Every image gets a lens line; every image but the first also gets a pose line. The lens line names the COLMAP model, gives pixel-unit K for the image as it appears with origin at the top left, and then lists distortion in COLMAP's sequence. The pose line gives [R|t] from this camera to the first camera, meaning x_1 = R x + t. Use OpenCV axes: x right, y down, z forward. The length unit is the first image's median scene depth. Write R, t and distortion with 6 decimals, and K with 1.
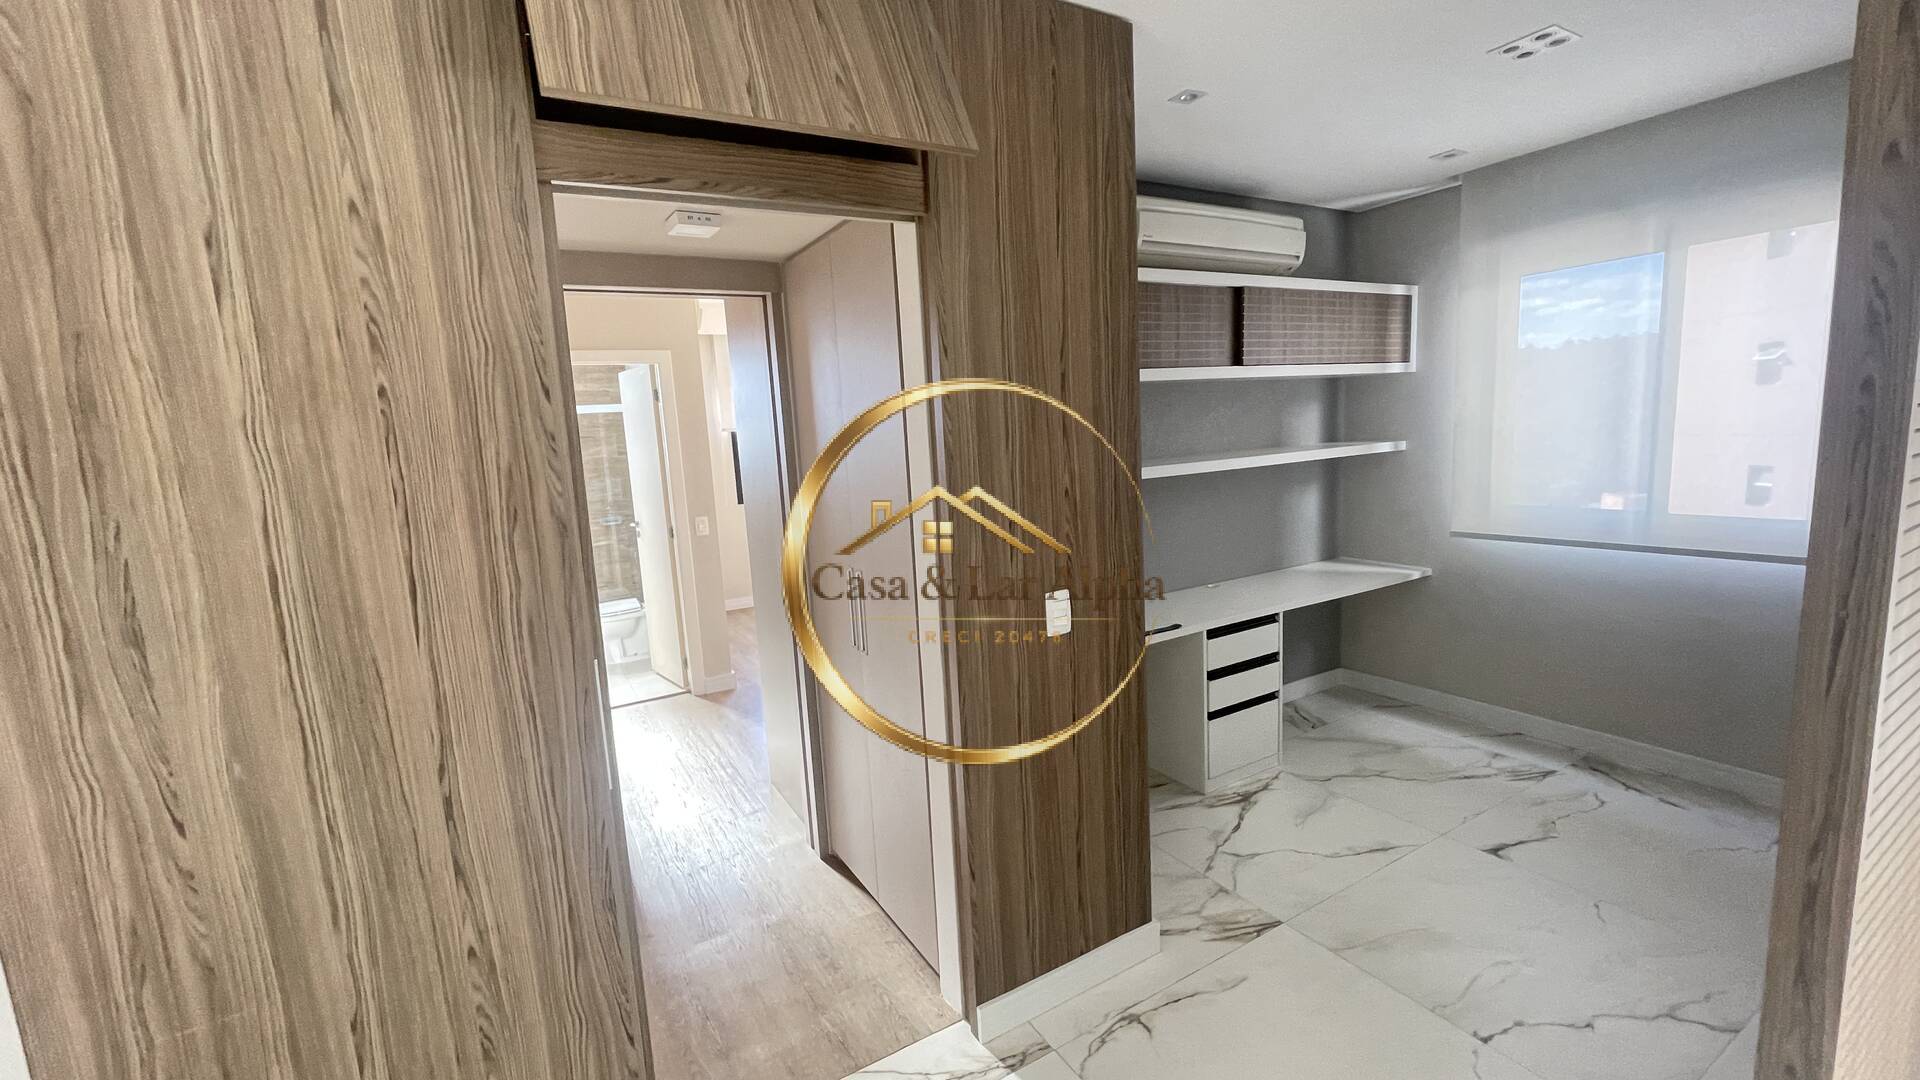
lens RADIAL K [[781.1, 0, 960.0], [0, 781.1, 540.0], [0, 0, 1]] dist [0.001366, 0.000409]
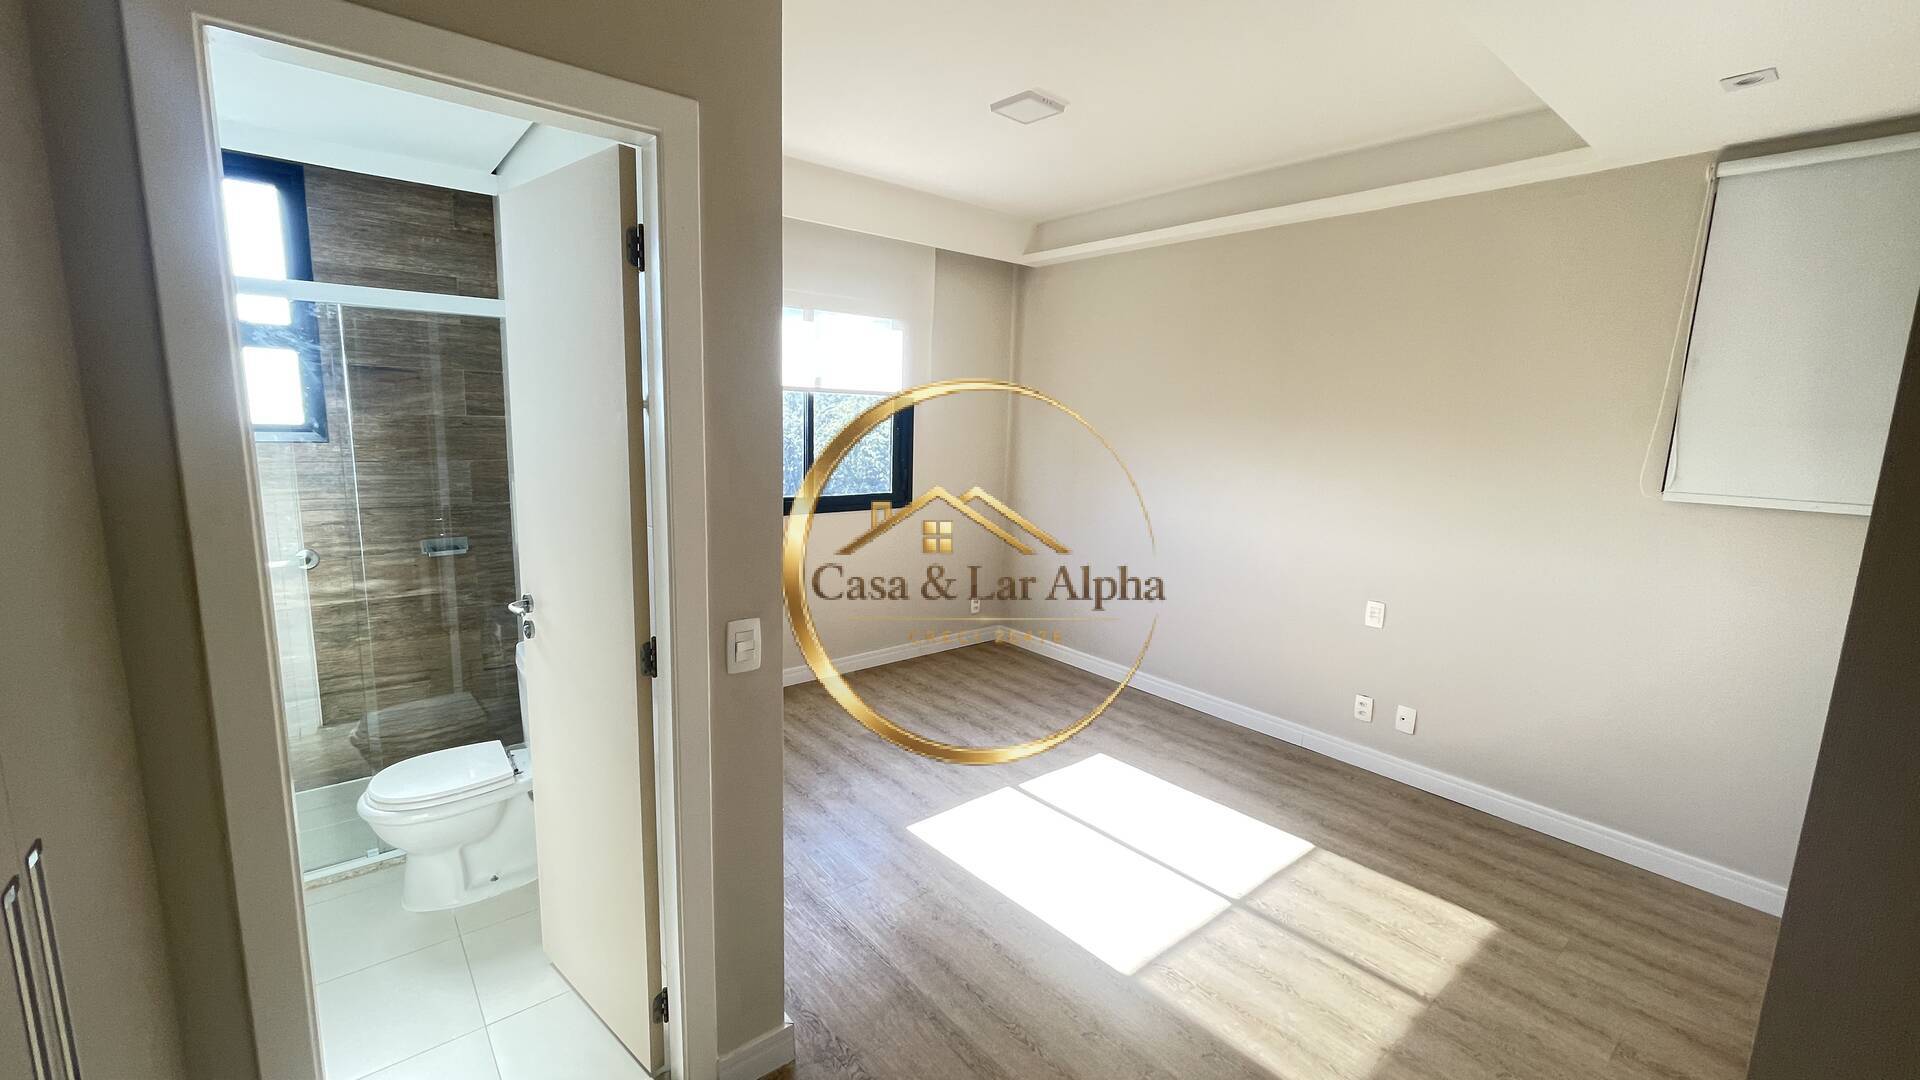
lens RADIAL K [[781.1, 0, 960.0], [0, 781.1, 540.0], [0, 0, 1]] dist [0.001366, 0.000409]
pose [[0.982721, 0.056735, 0.176182, -0.243376], [-0.059273, 0.998200, 0.009170, -0.059304], [-0.175345, -0.019455, 0.984315, 0.520249]]
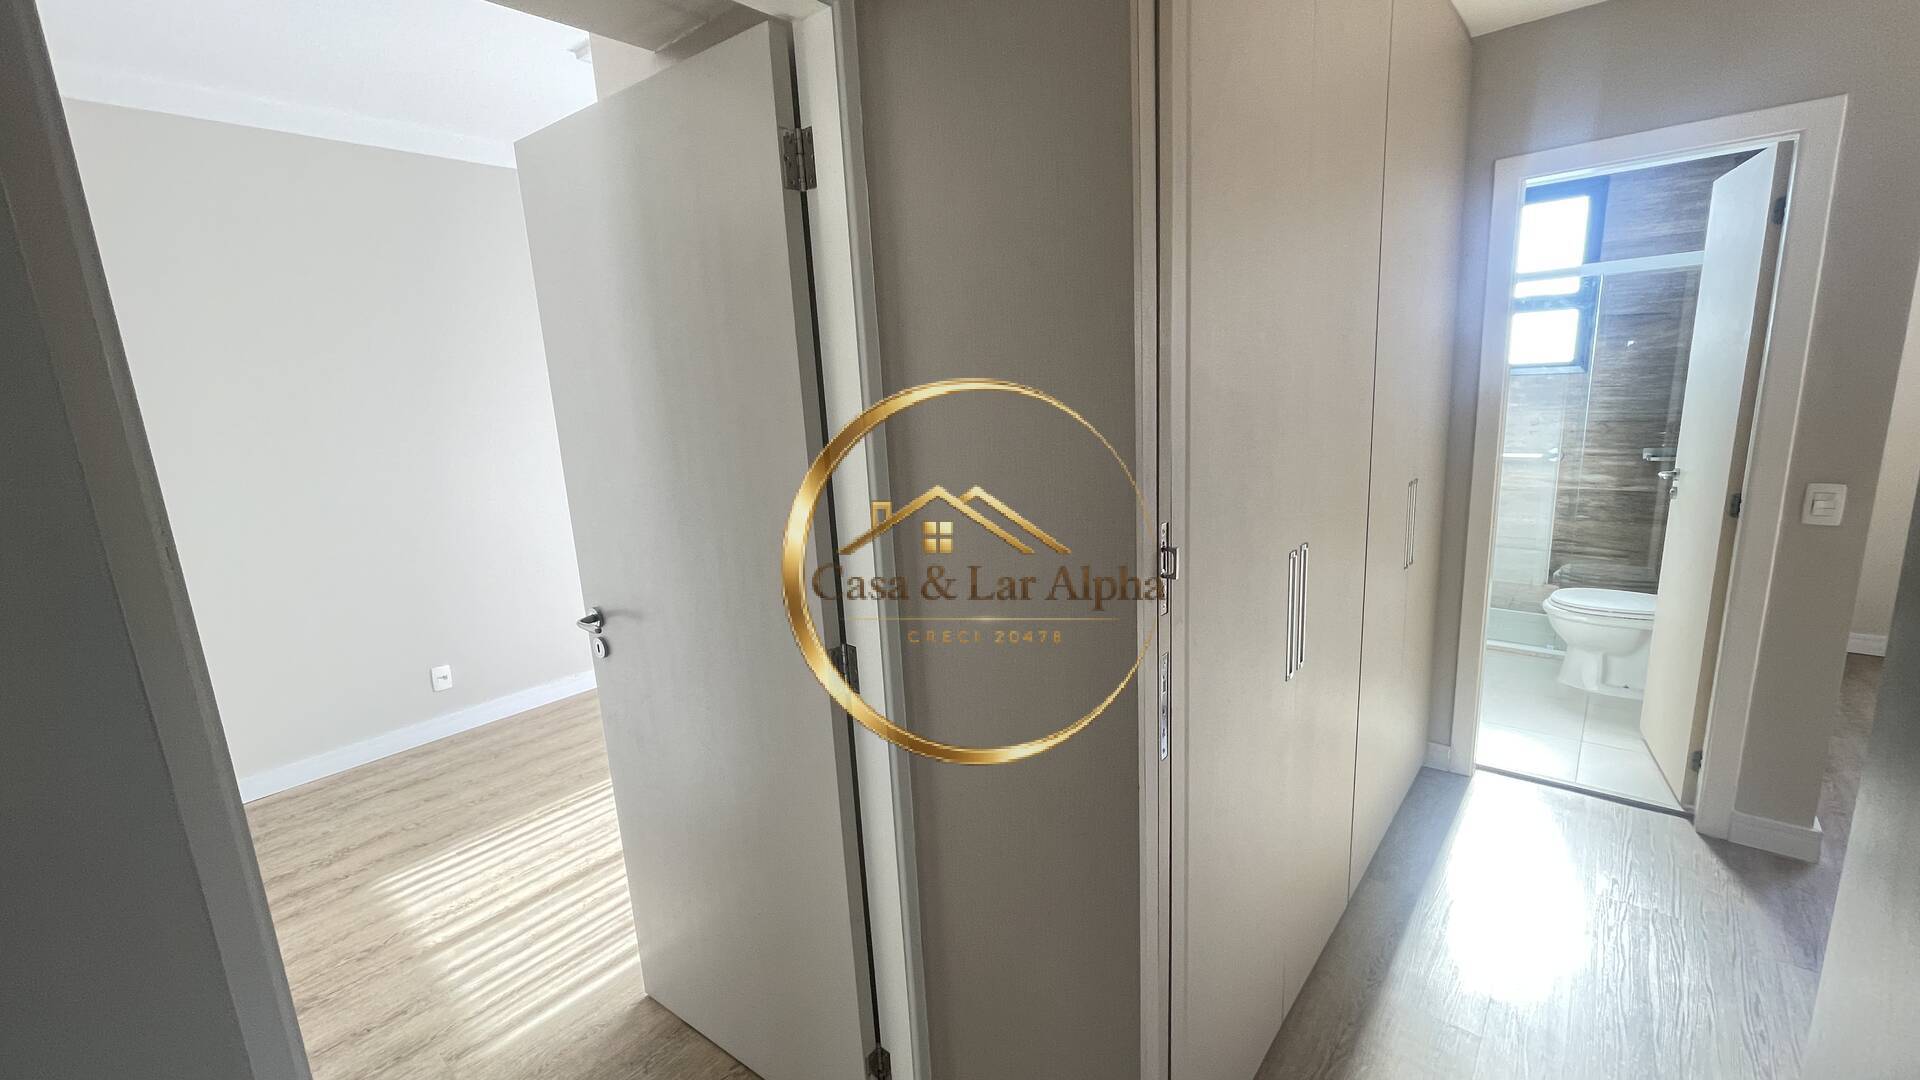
lens RADIAL K [[766.3, 0, 961.0], [0, 766.3, 534.2], [0, 0, 1]] dist [-0.000567, 0.000249]
pose [[0.334921, 0.224884, -0.915017, -0.074516], [-0.103155, 0.974015, 0.201627, -0.031097], [0.936583, 0.026860, 0.349416, 0.311620]]
